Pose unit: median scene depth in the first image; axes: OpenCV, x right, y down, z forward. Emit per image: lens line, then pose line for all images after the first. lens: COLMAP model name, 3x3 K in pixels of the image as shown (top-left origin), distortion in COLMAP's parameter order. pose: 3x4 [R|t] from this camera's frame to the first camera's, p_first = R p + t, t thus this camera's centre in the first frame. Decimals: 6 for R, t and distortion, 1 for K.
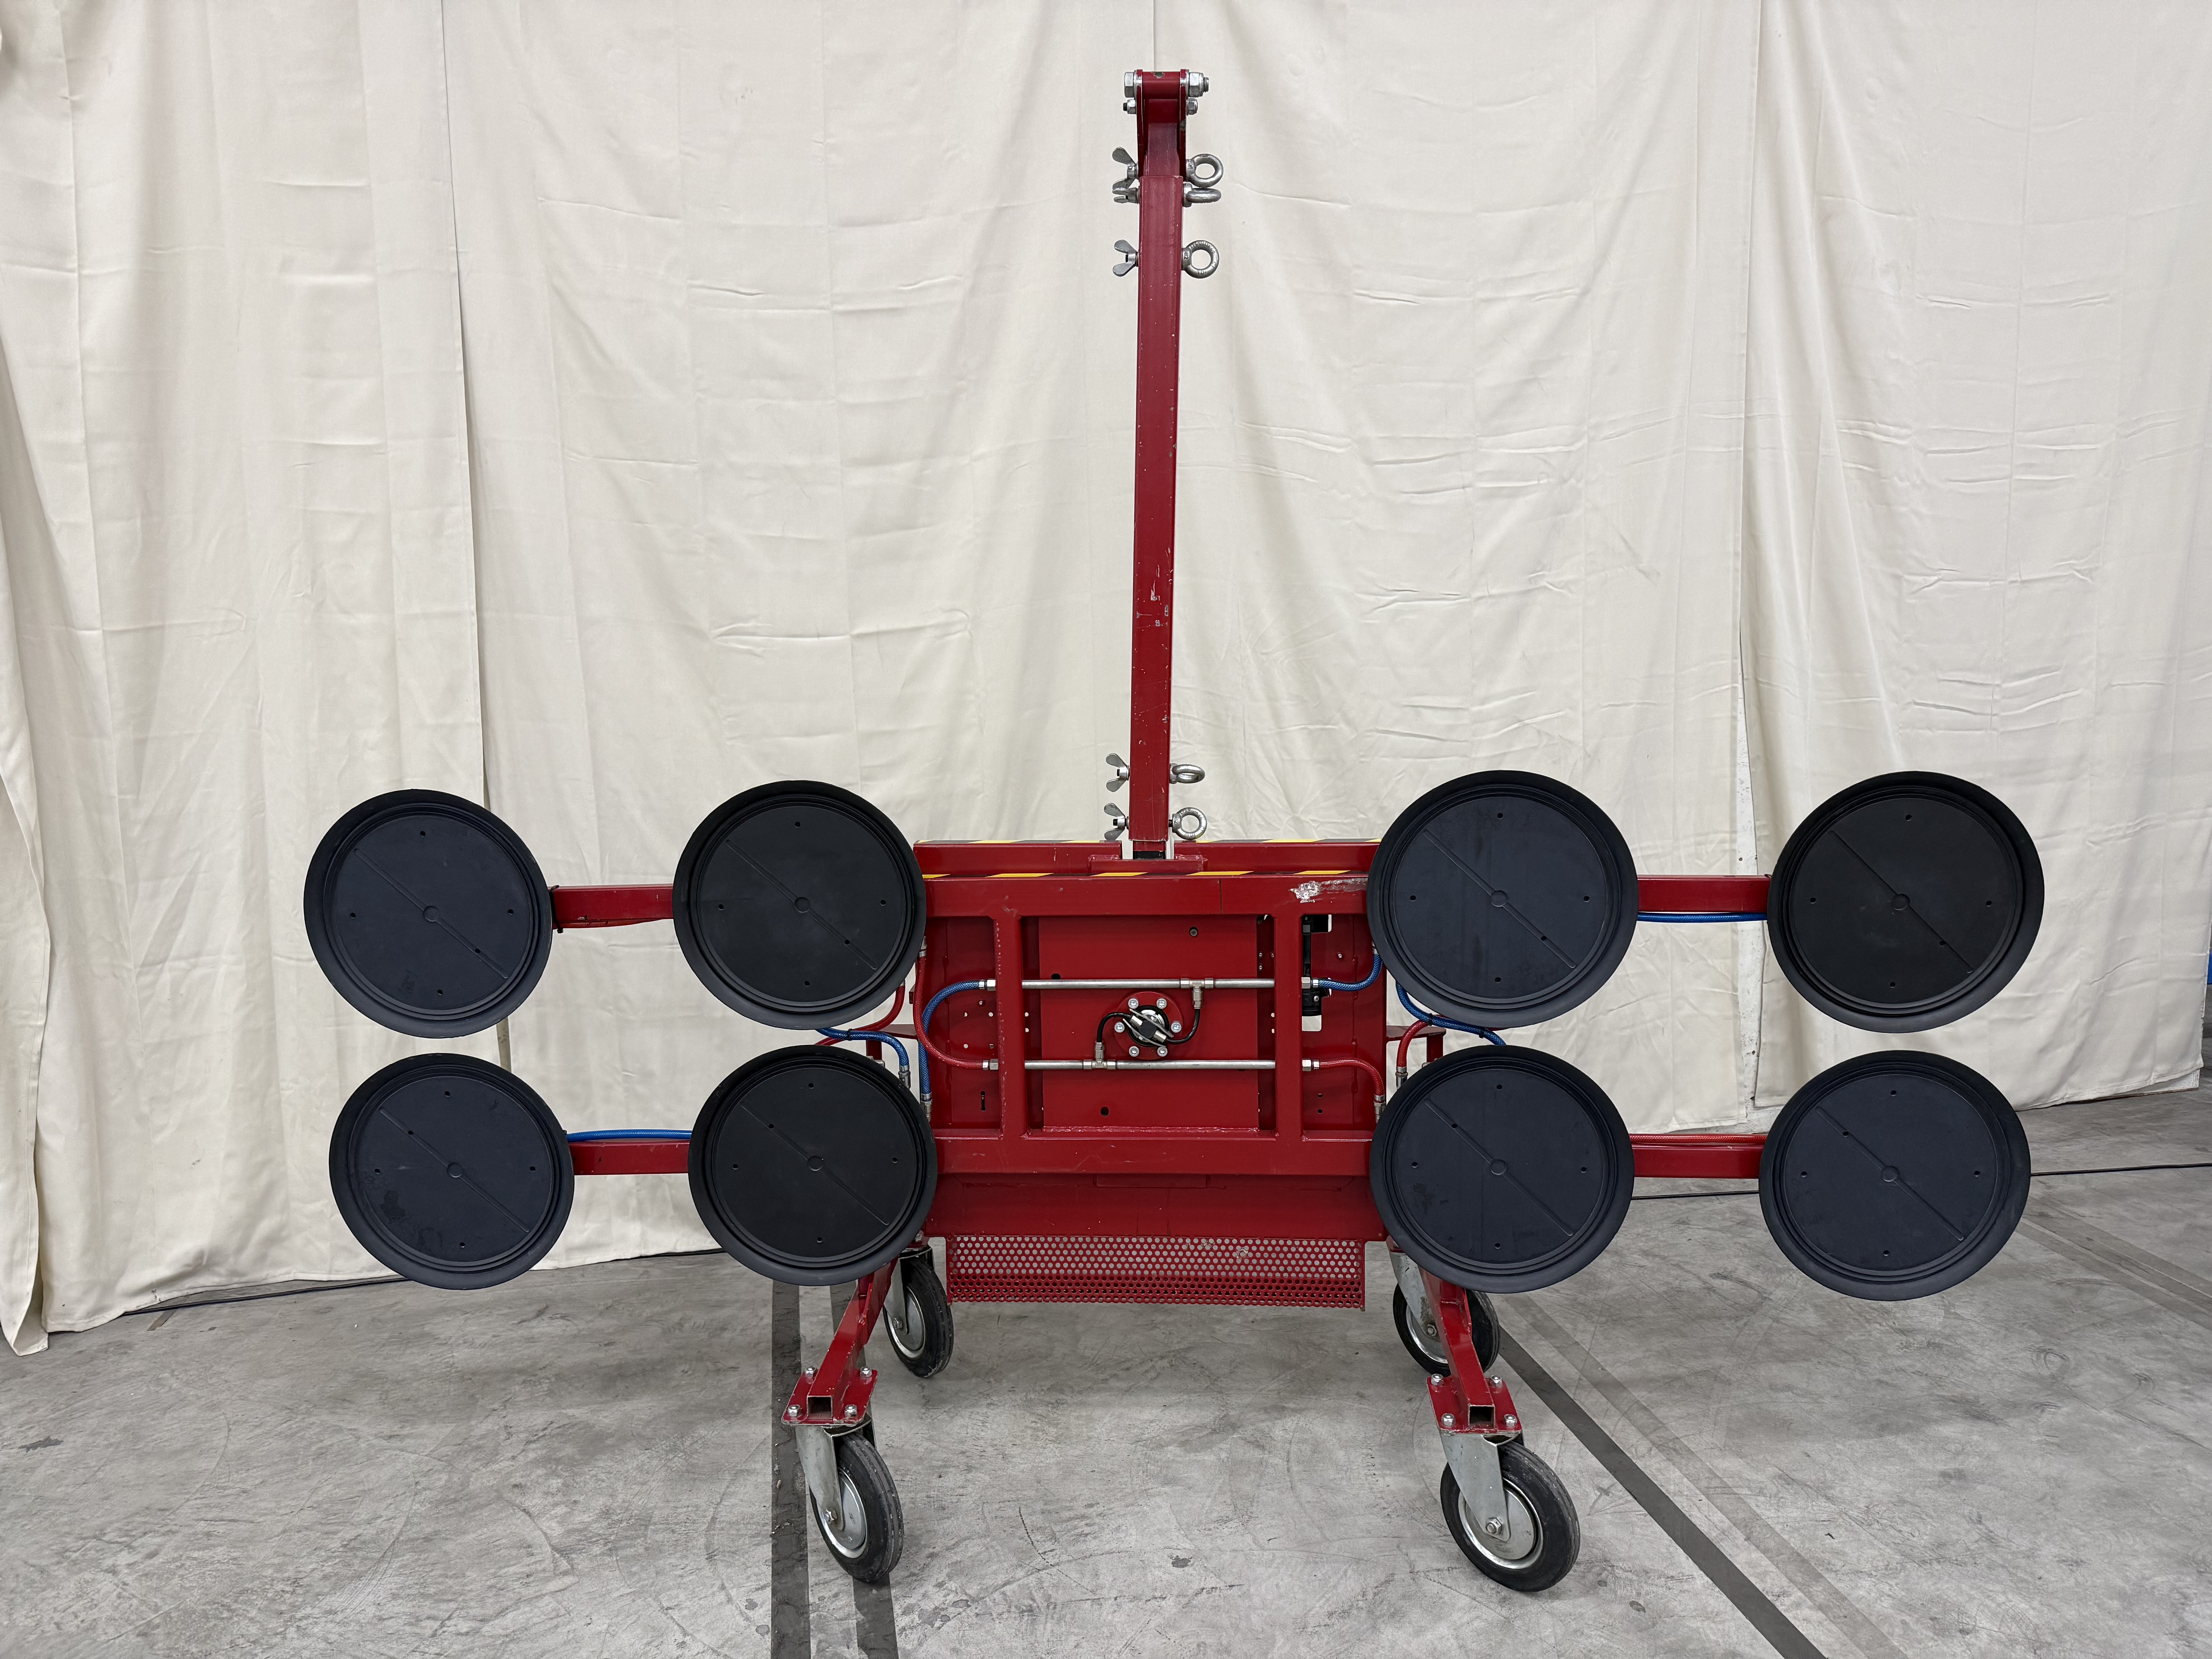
lens RADIAL K [[1567.9, 0, 1098.6], [0, 1567.9, 819.9], [0, 0, 1]] dist [0.009221, -0.018026]
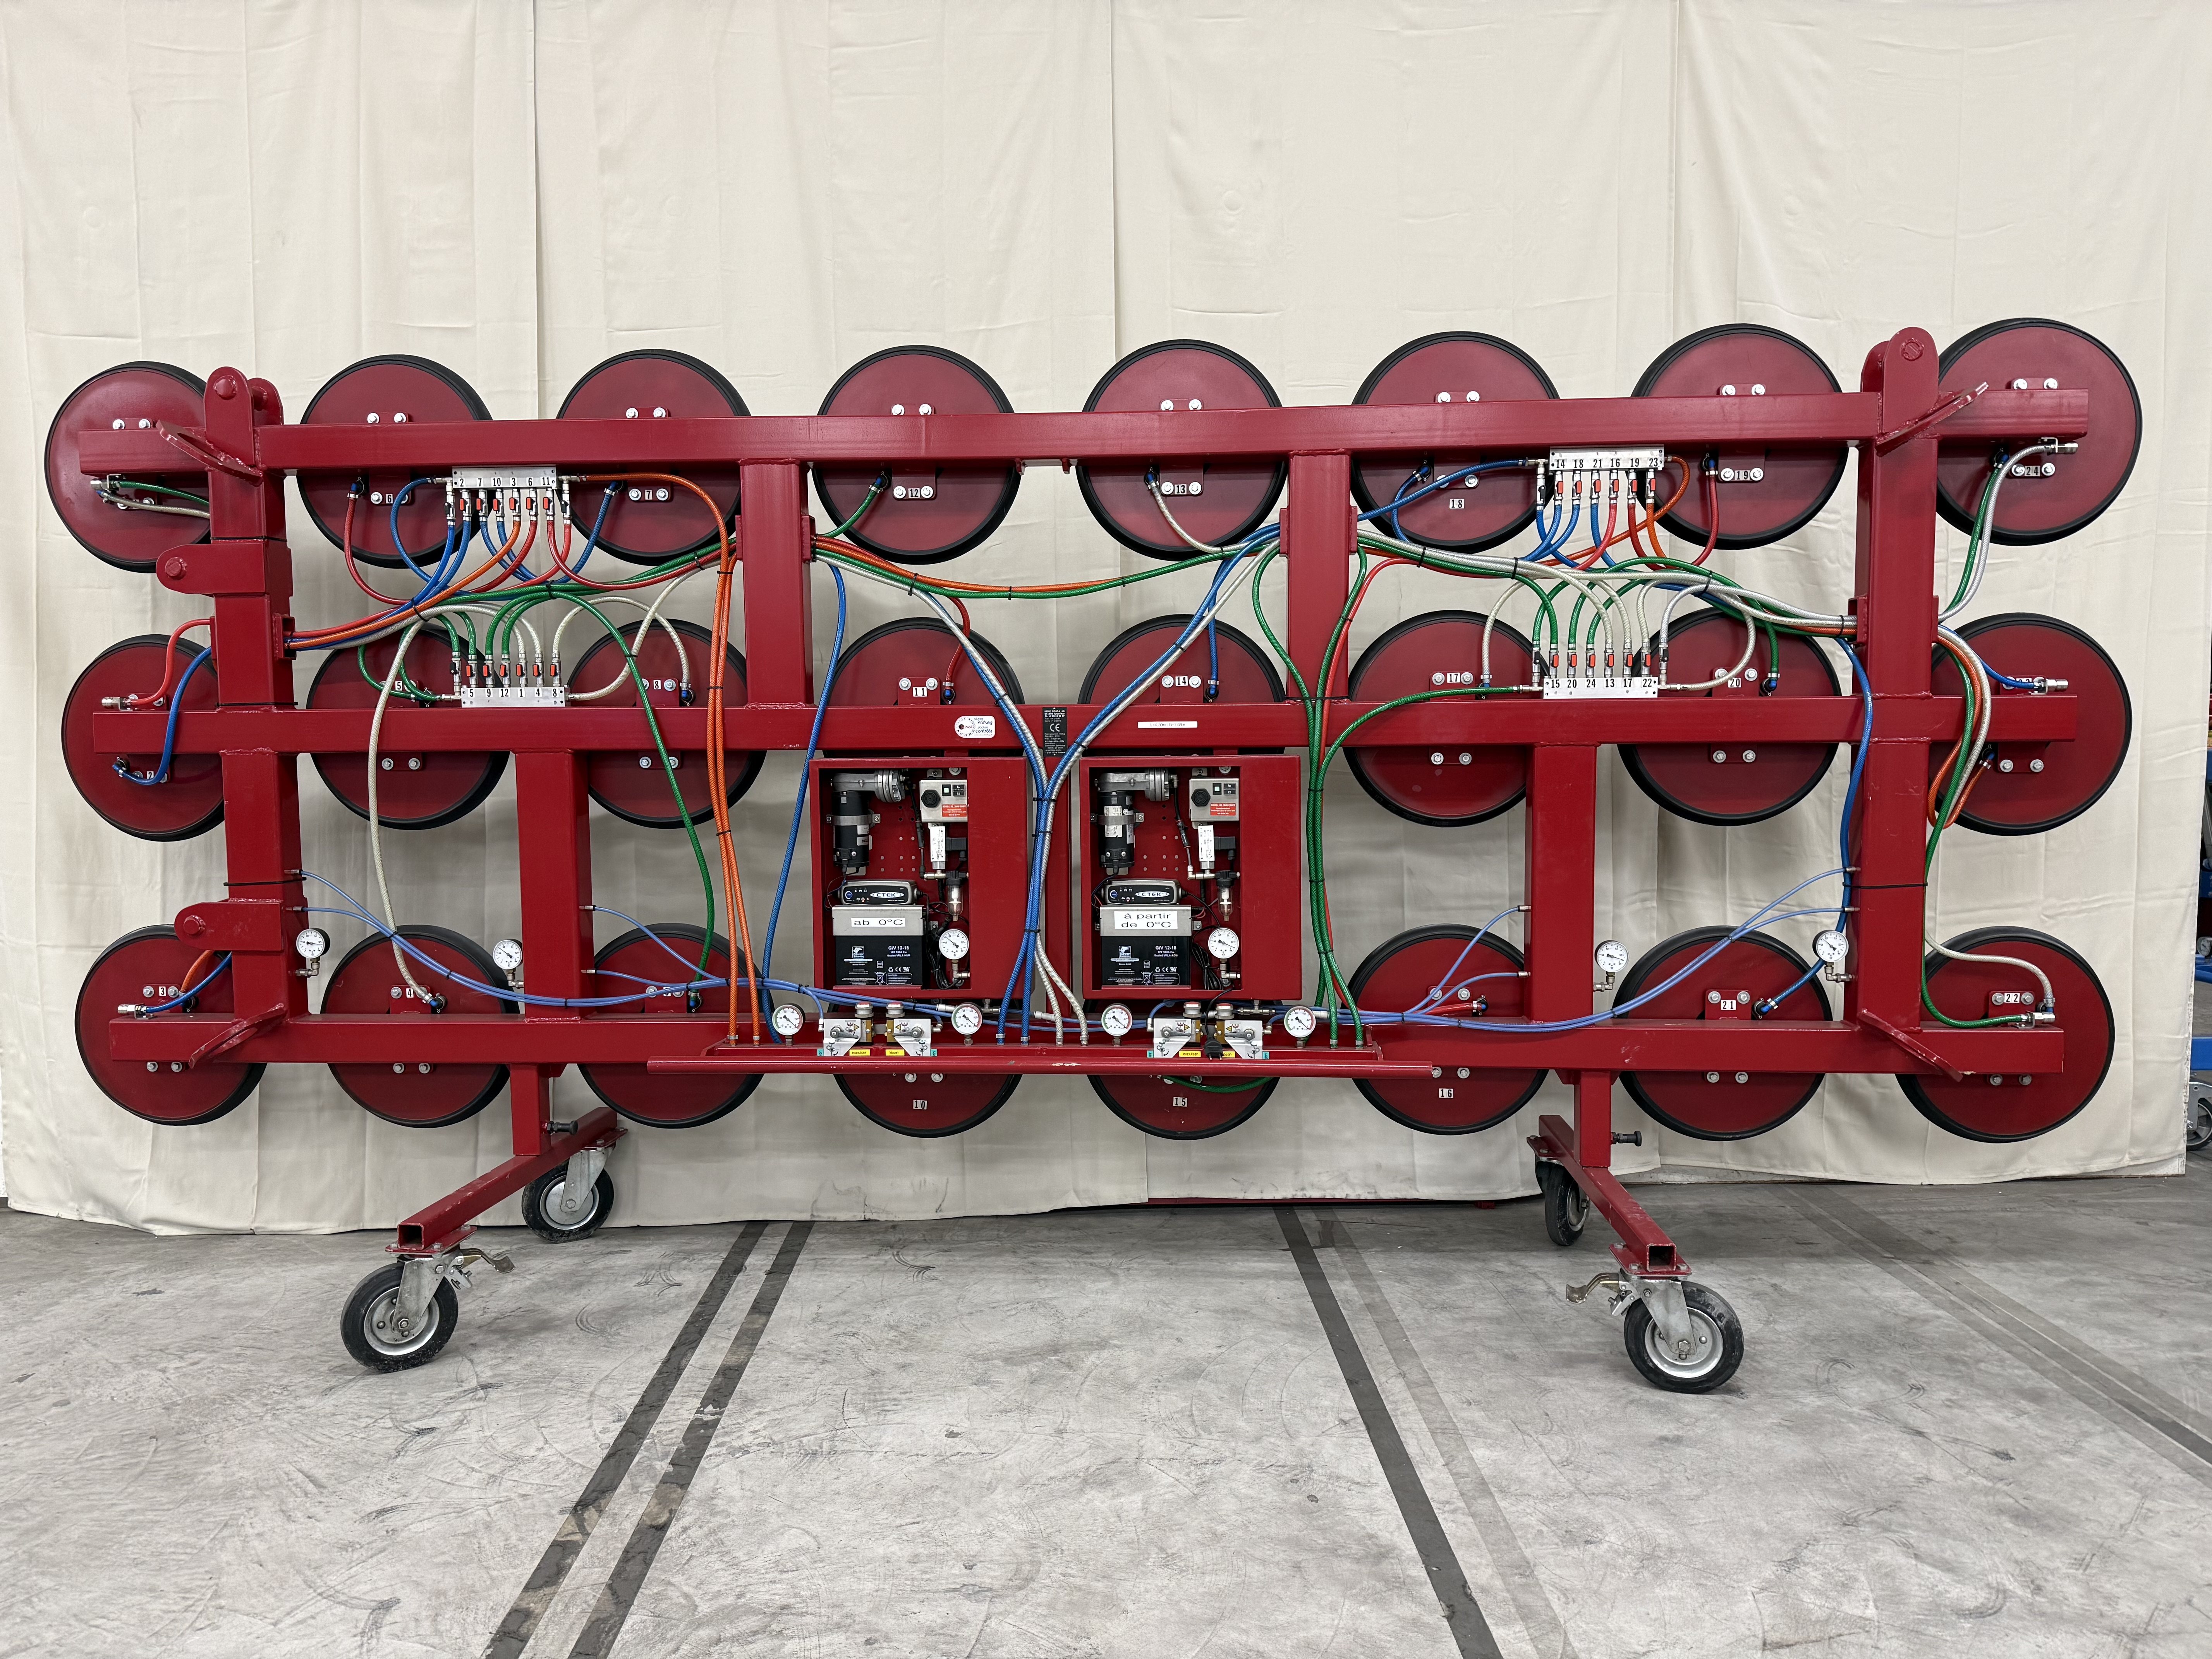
lens RADIAL K [[1567.9, 0, 1105.3], [0, 1567.9, 838.2], [0, 0, 1]] dist [0.009221, -0.018026]
pose [[0.985362, 0.029853, -0.167839, 0.273536], [-0.040486, 0.997359, -0.060296, 0.067933], [0.165596, 0.066209, 0.983969, -0.142825]]
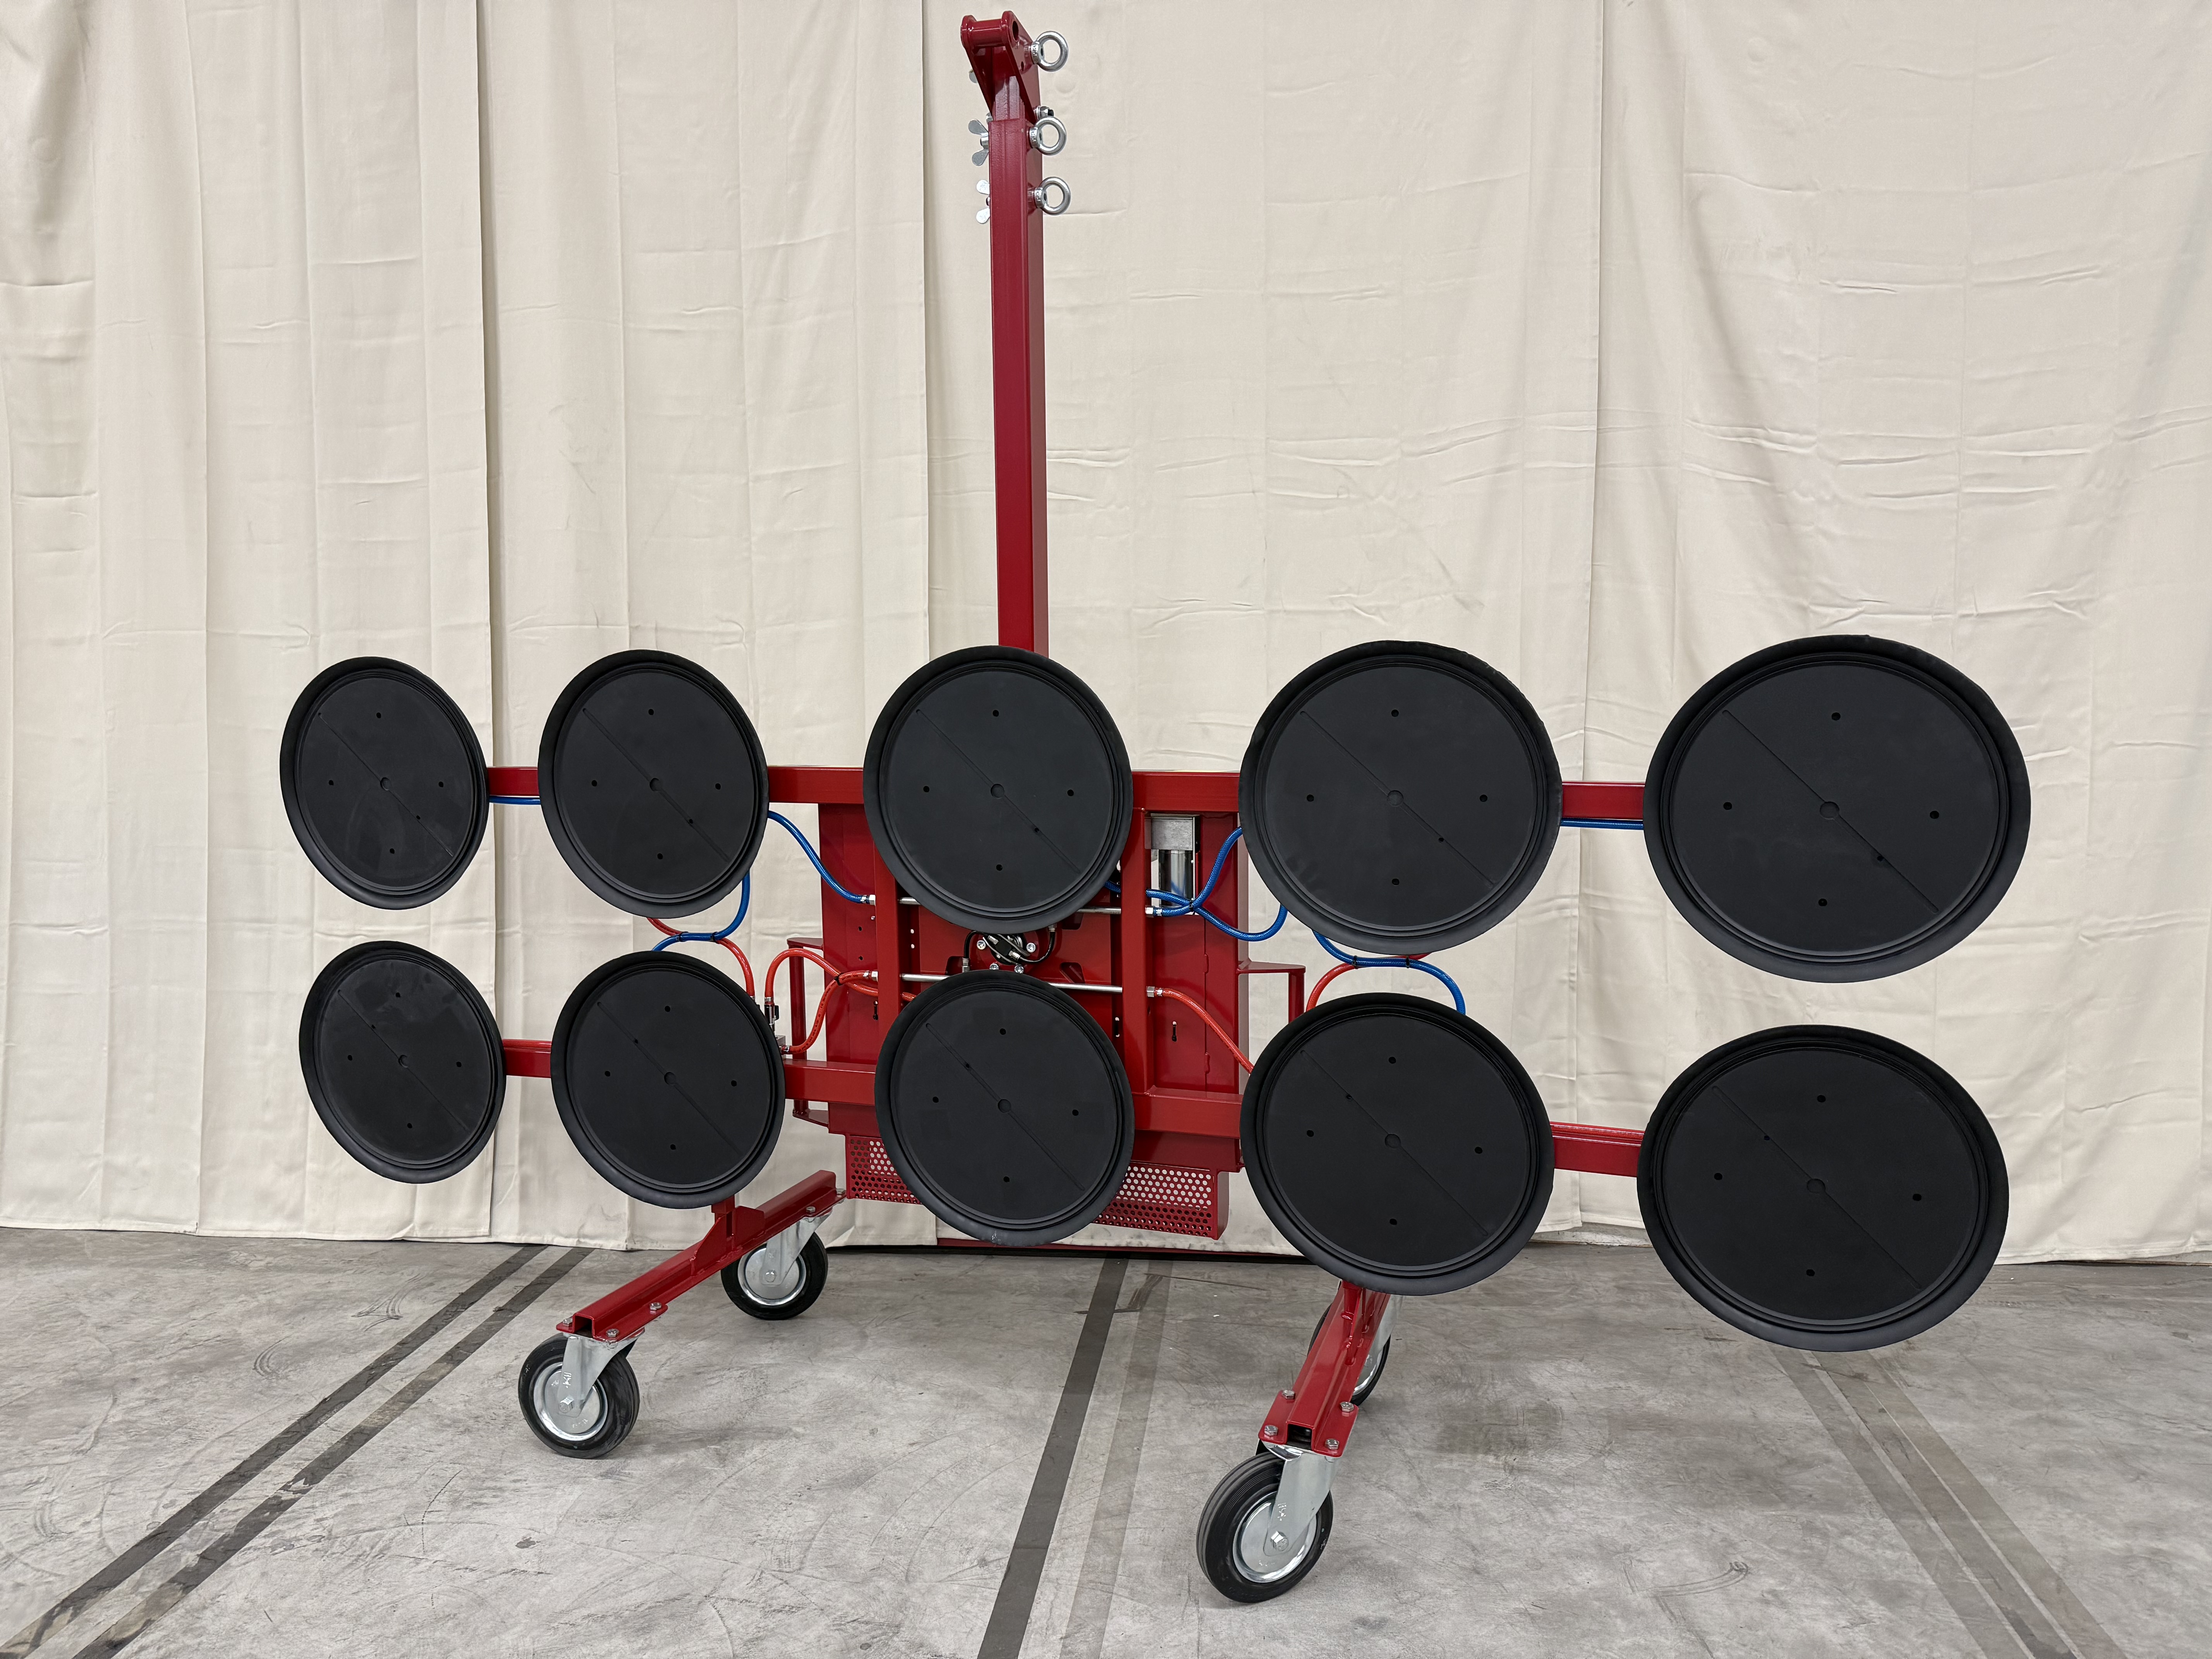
lens RADIAL K [[1567.9, 0, 1109.4], [0, 1567.9, 835.1], [0, 0, 1]] dist [0.009221, -0.018026]
pose [[0.949829, 0.047547, -0.309136, 0.546961], [-0.057054, 0.998133, -0.021783, 0.010636], [0.307523, 0.038328, 0.950768, 0.099835]]
